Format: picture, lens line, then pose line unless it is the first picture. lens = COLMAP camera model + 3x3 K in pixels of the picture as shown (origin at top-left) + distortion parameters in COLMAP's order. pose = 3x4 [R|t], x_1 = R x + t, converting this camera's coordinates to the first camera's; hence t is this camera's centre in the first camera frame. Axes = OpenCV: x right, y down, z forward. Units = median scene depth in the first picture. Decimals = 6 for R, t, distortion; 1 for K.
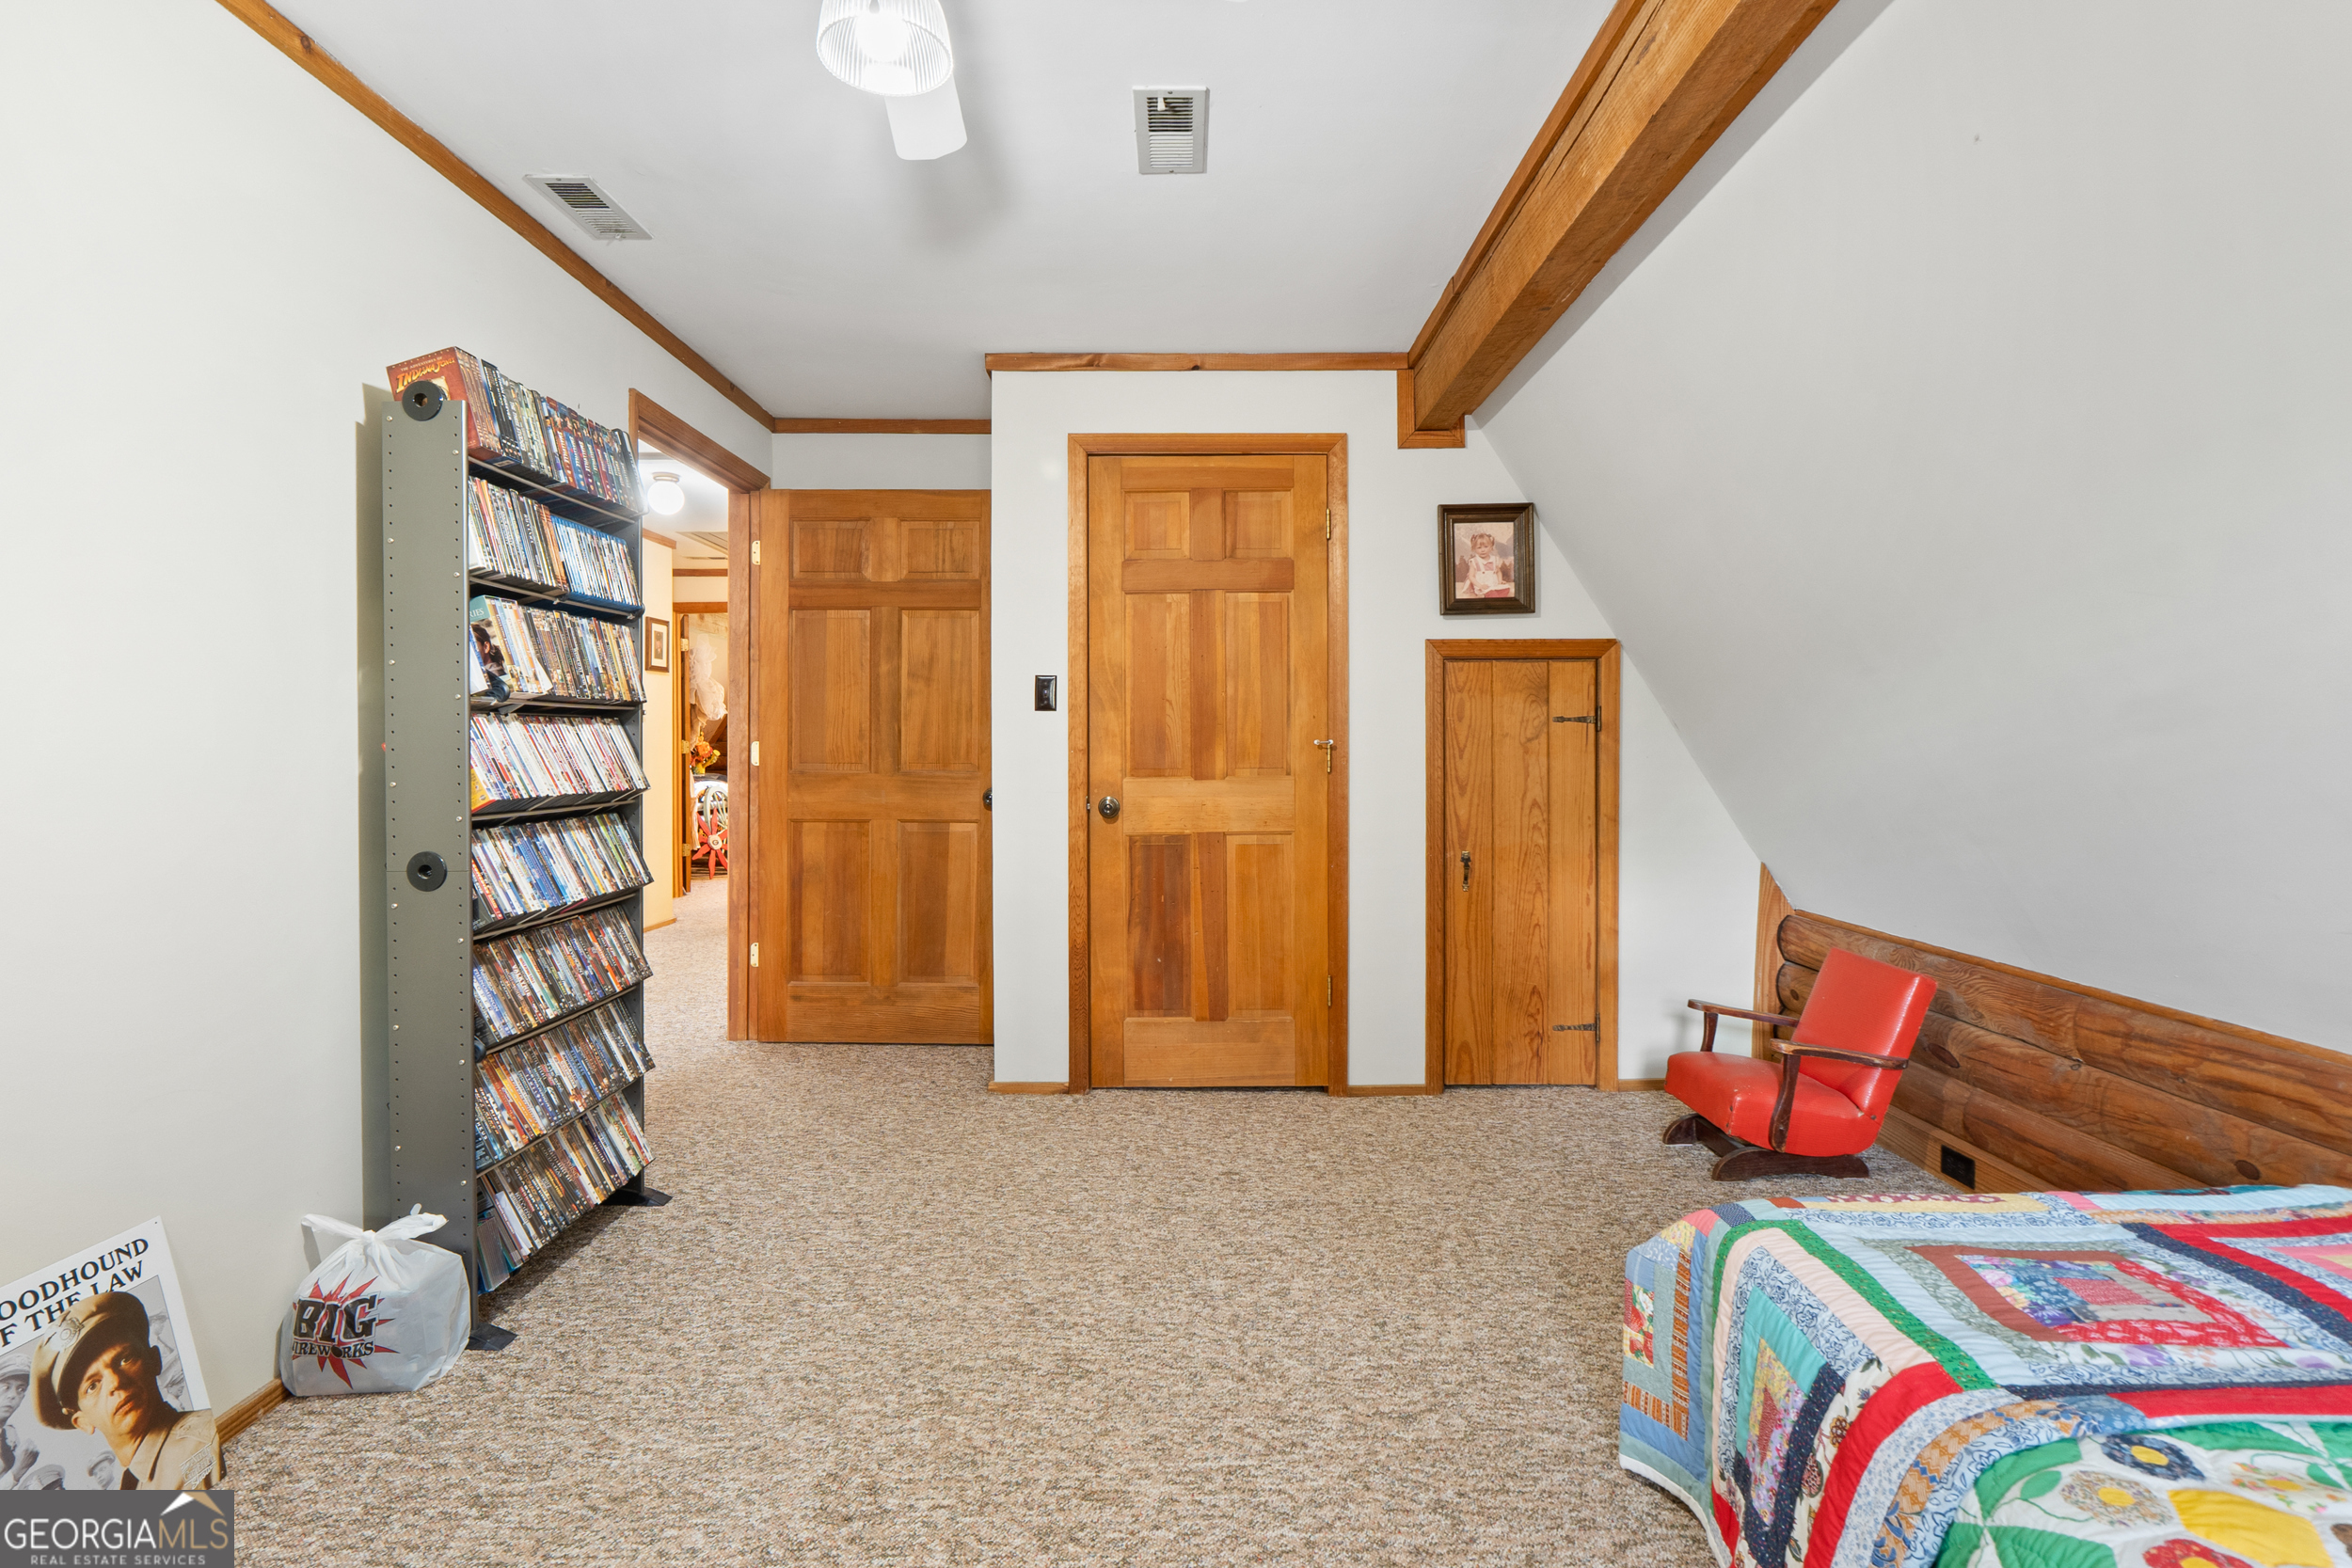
lens RADIAL K [[1080.4, 0, 1181.7], [0, 1080.4, 780.3], [0, 0, 1]] dist [-0.015343, 0.001768]
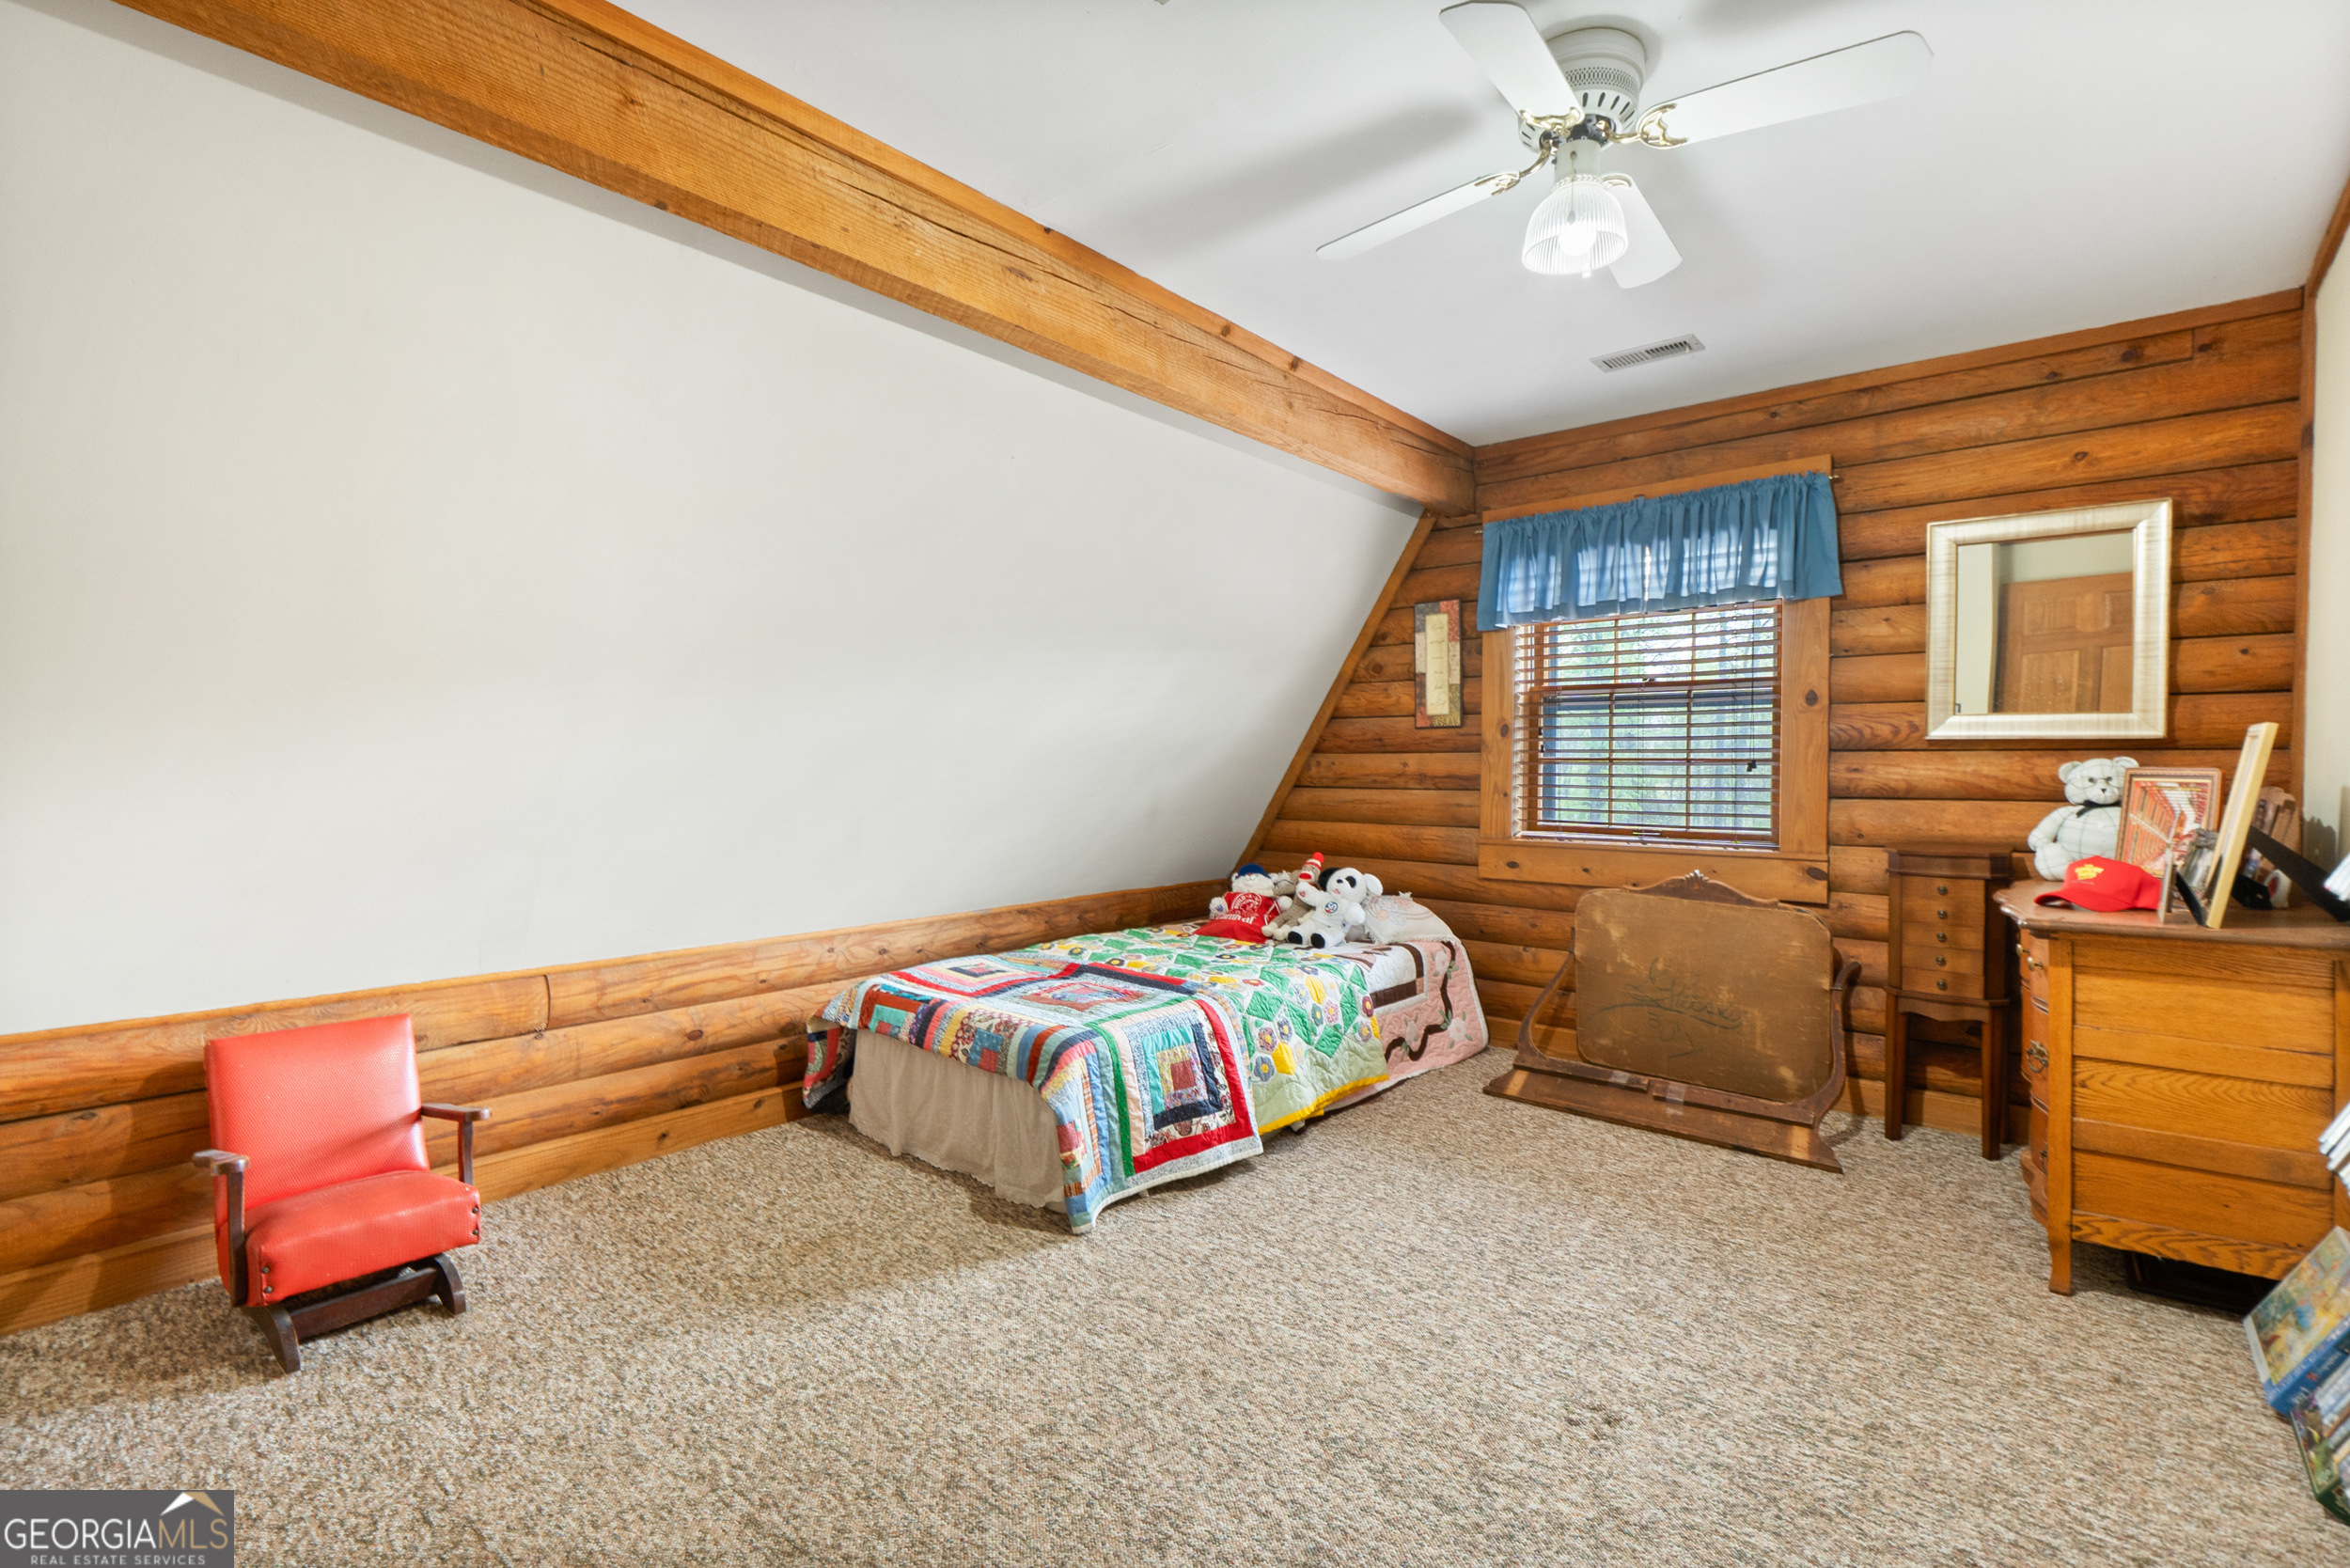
lens RADIAL K [[1079.7, 0, 1175.3], [0, 1079.7, 778.0], [0, 0, 1]] dist [-0.015343, 0.001768]
pose [[-0.754886, -0.007541, 0.655812, -0.594260], [0.020733, 0.999160, 0.035355, -0.059272], [-0.655528, 0.040286, -0.754096, 1.754509]]
